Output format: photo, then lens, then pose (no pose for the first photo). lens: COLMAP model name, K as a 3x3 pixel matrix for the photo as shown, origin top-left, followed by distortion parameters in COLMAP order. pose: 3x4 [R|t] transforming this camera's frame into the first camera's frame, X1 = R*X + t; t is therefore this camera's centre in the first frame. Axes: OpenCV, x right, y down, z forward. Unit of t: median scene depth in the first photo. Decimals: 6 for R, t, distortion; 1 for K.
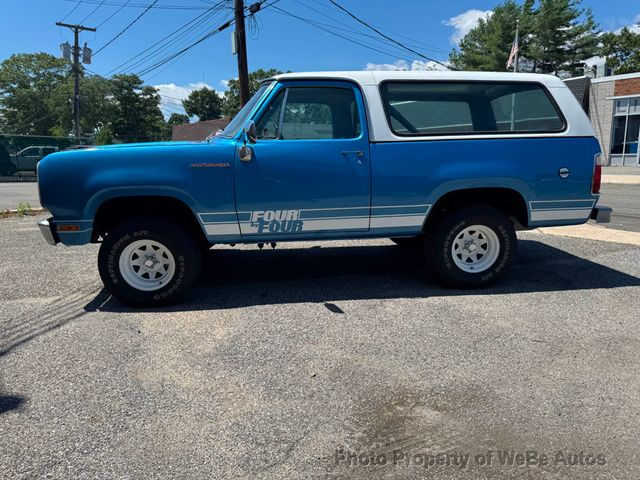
lens RADIAL K [[453.4, 0, 309.0], [0, 453.4, 238.6], [0, 0, 1]] dist [0.057072, -0.069094]
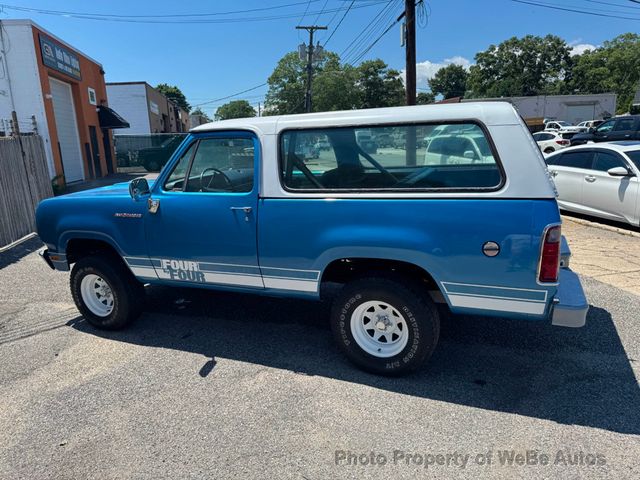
lens RADIAL K [[448.1, 0, 308.6], [0, 448.1, 239.6], [0, 0, 1]] dist [0.057039, -0.078437]
pose [[0.865696, 0.085279, -0.493252, 0.651668], [-0.060316, 0.995973, 0.066337, -0.186363], [0.496923, -0.027677, 0.867353, 0.248103]]
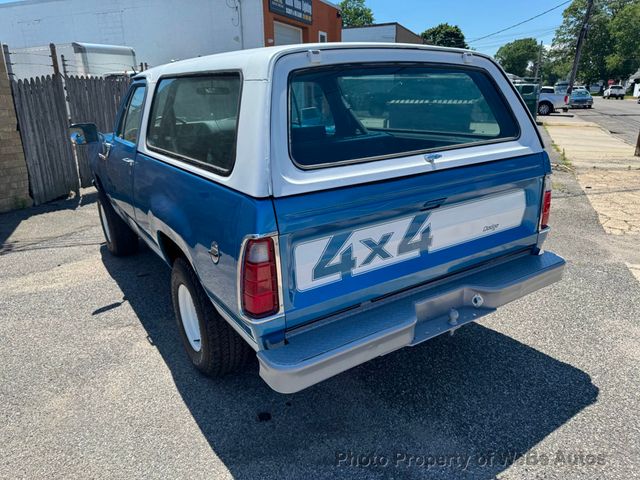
lens RADIAL K [[448.4, 0, 320.0], [0, 448.4, 240.0], [0, 0, 1]] dist [0.000157, -0.001379]
pose [[0.475883, 0.283753, -0.832478, 1.029874], [-0.150731, 0.958835, 0.240657, -0.299075], [0.866496, 0.010956, 0.499064, 0.839566]]
